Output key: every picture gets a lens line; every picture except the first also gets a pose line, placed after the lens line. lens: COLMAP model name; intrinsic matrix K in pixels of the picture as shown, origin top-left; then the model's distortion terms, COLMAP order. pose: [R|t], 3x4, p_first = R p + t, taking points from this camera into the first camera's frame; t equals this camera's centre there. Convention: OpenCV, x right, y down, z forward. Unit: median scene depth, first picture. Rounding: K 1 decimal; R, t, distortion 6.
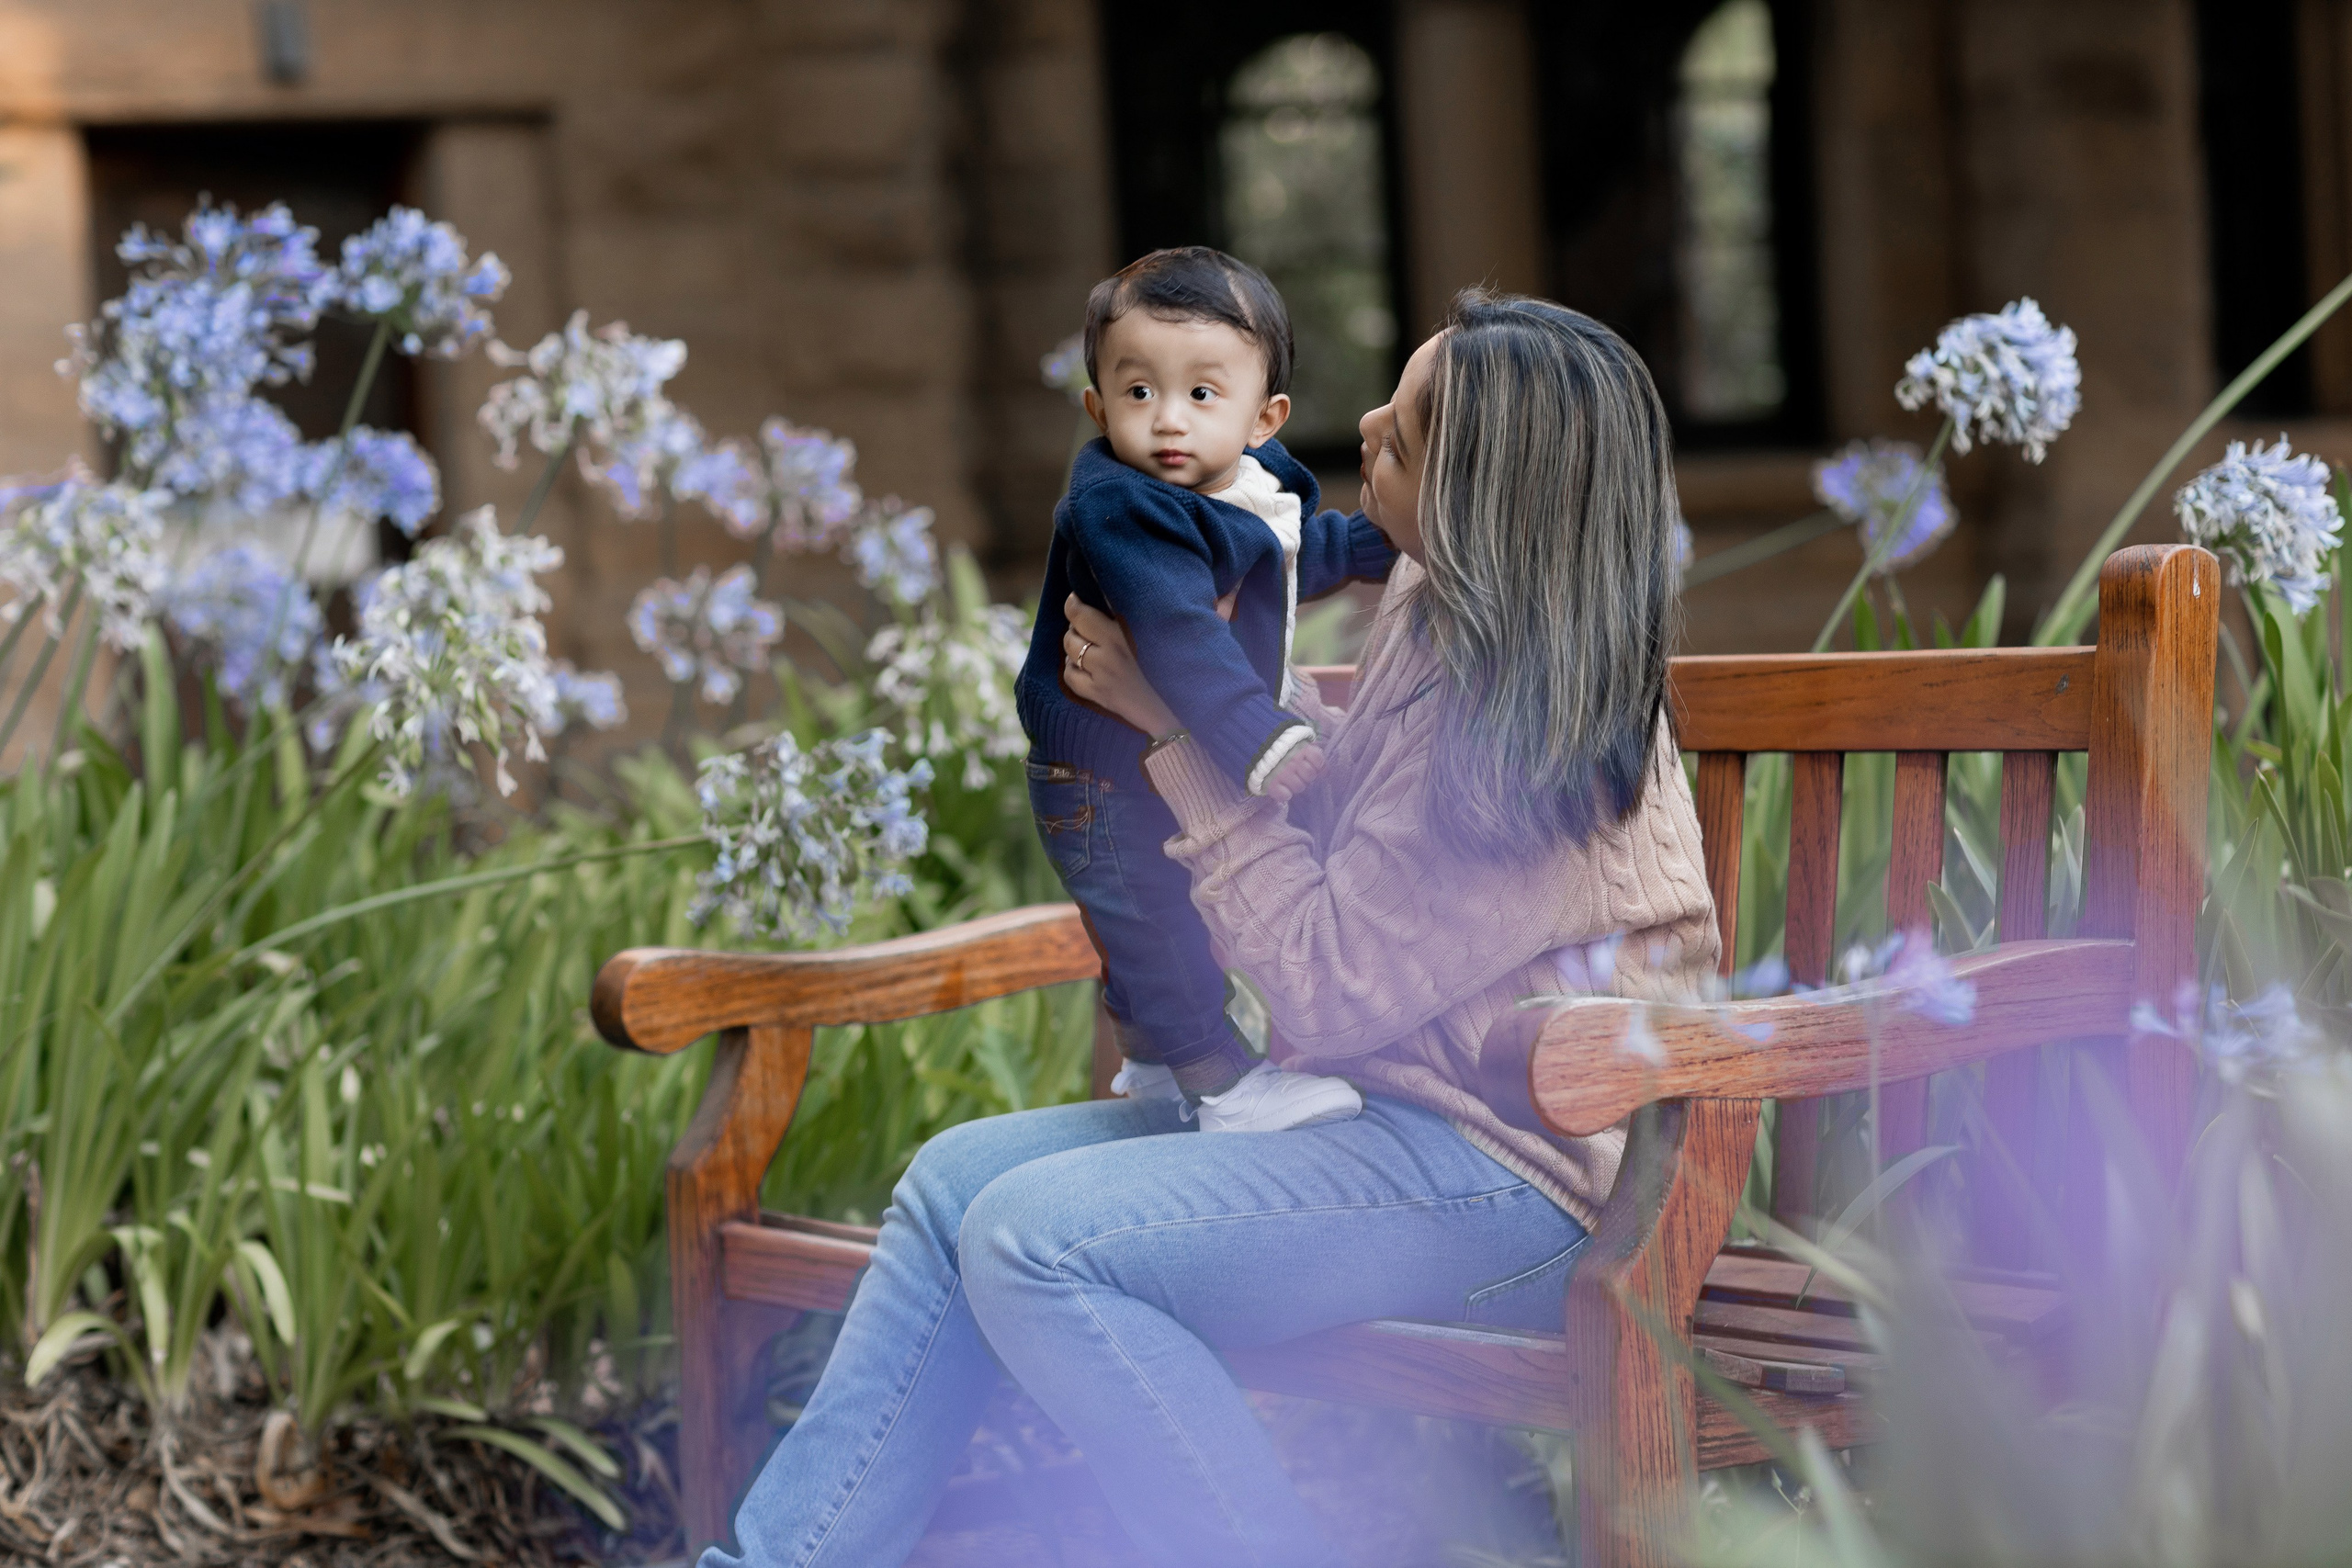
lens RADIAL K [[5824.8, 0, 1176.5], [0, 5824.8, 783.3], [0, 0, 1]] dist [-0.088226, 0.000000]
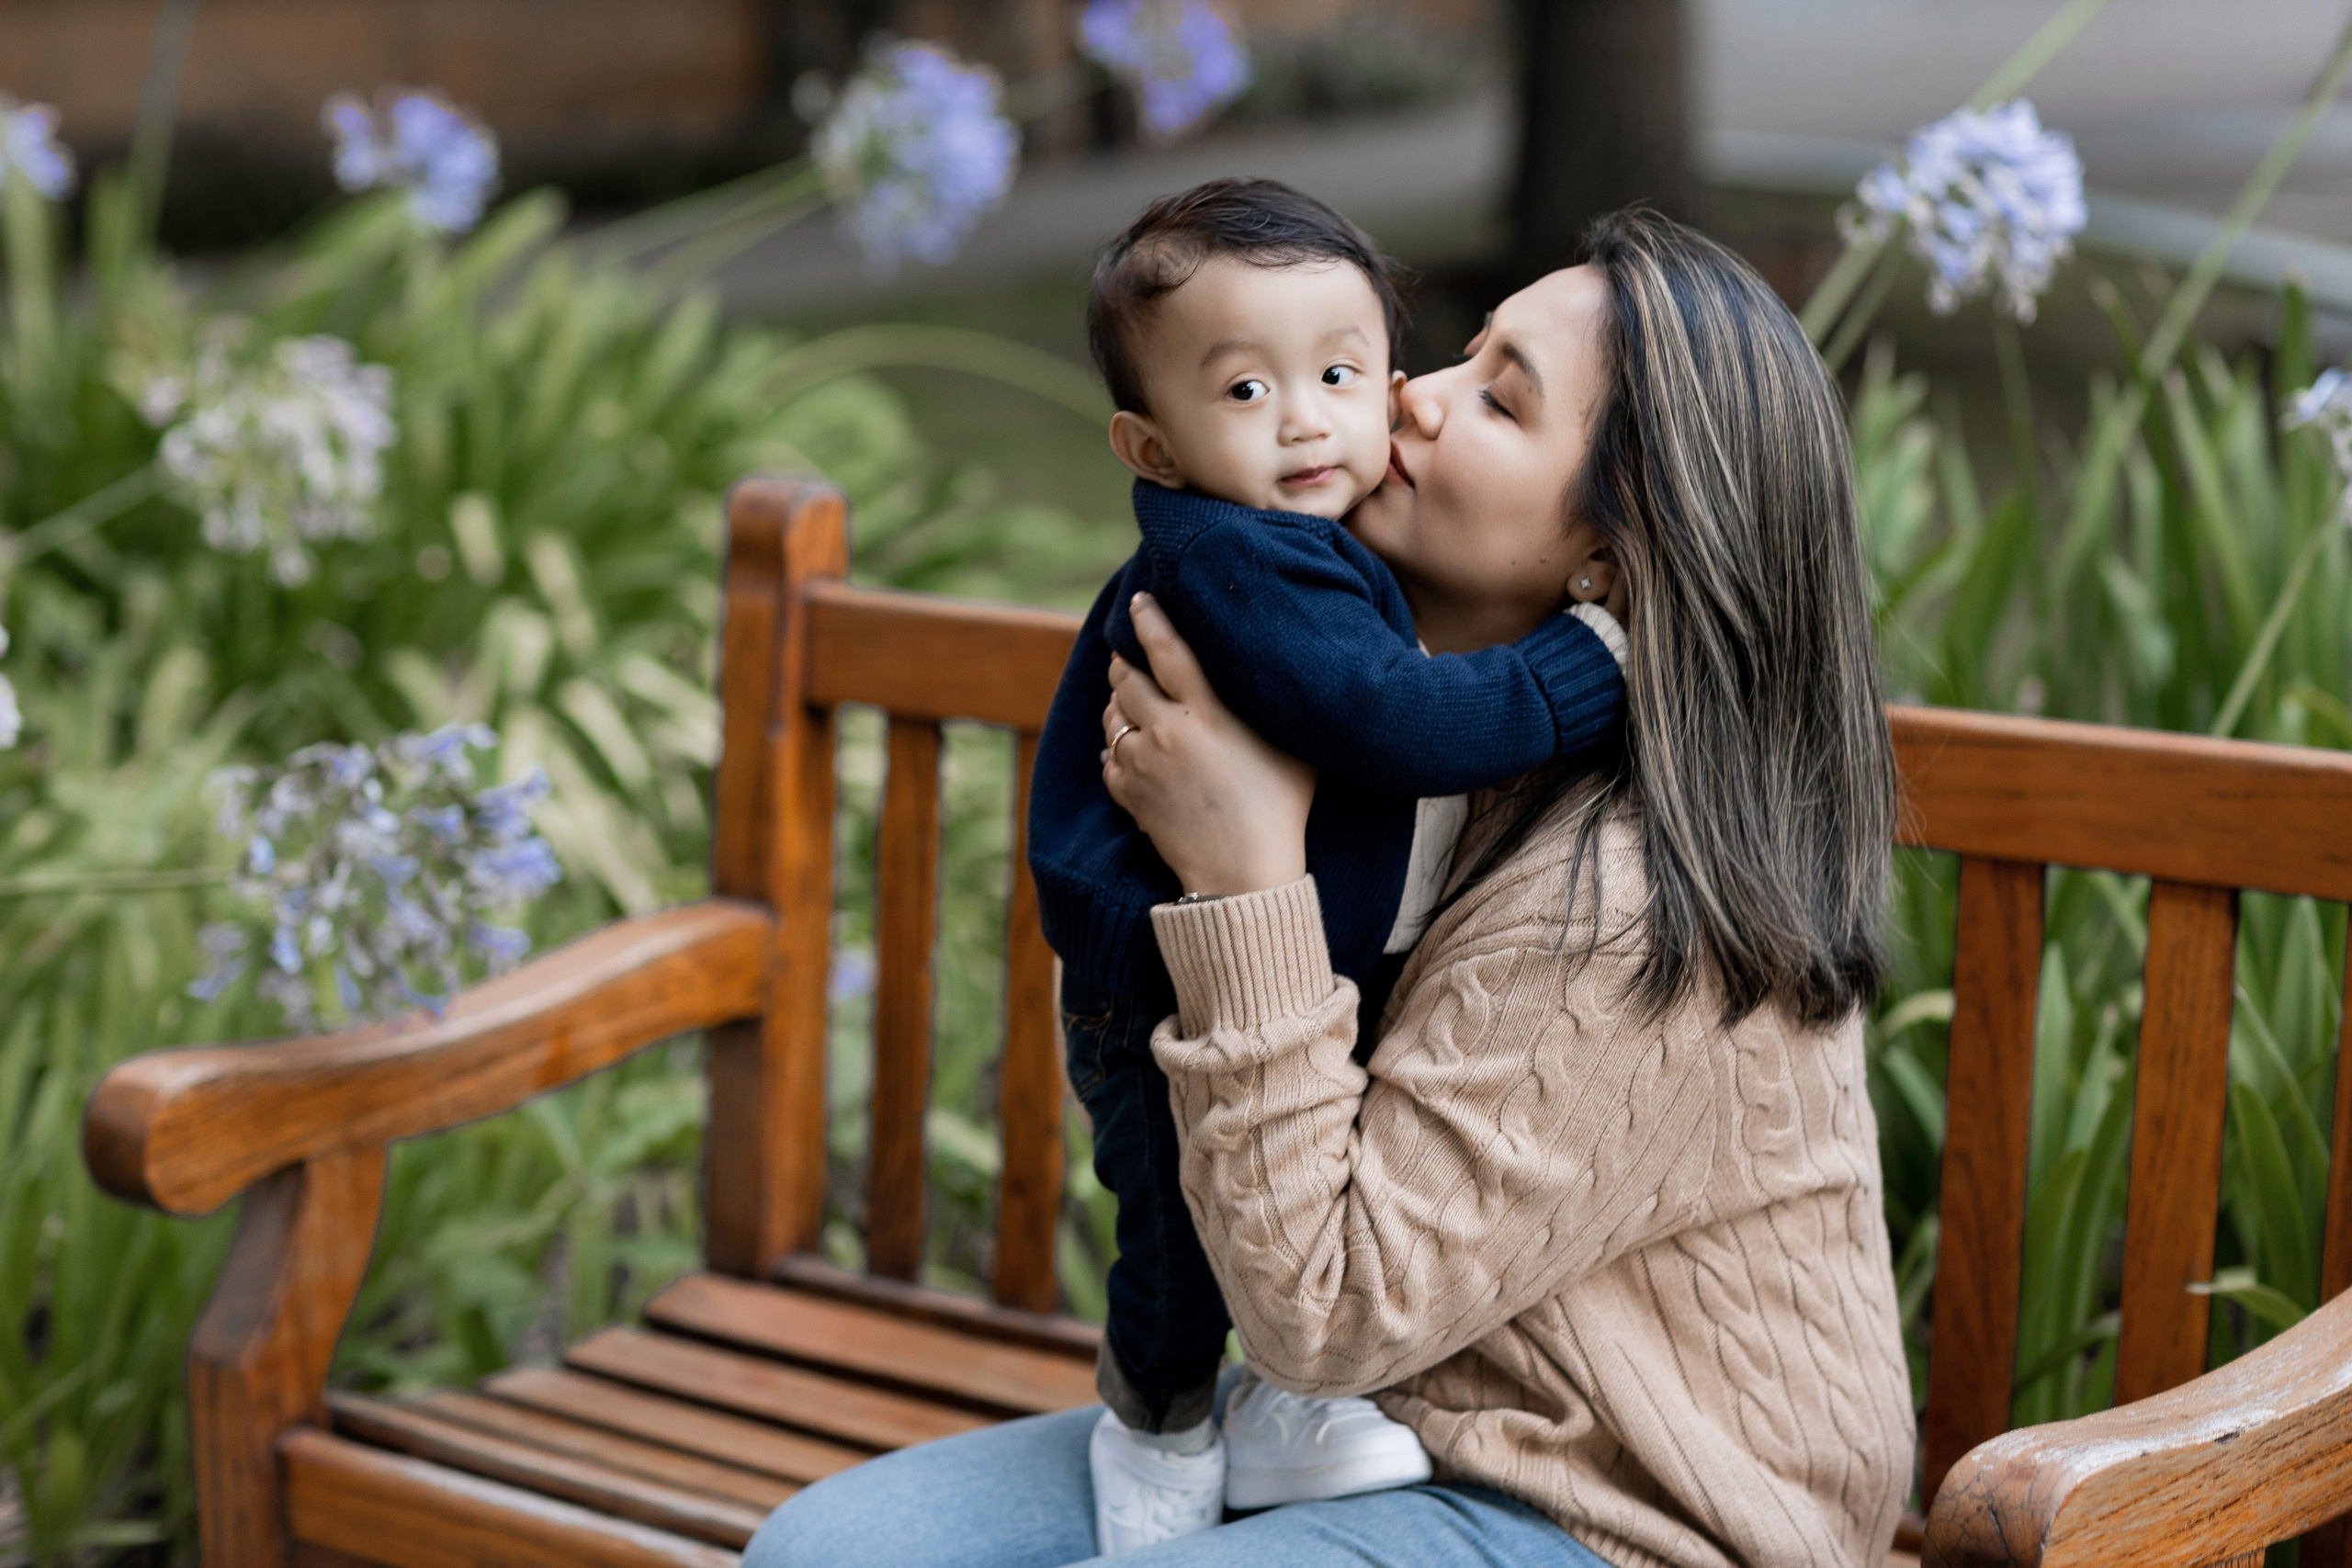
lens RADIAL K [[5824.8, 0, 1175.0], [0, 5824.8, 785.6], [0, 0, 1]] dist [-0.088226, 0.000000]
pose [[0.959224, -0.046632, 0.278773, -0.167978], [0.001788, 0.987278, 0.158994, -0.115018], [-0.282641, -0.152013, 0.947104, 0.315298]]
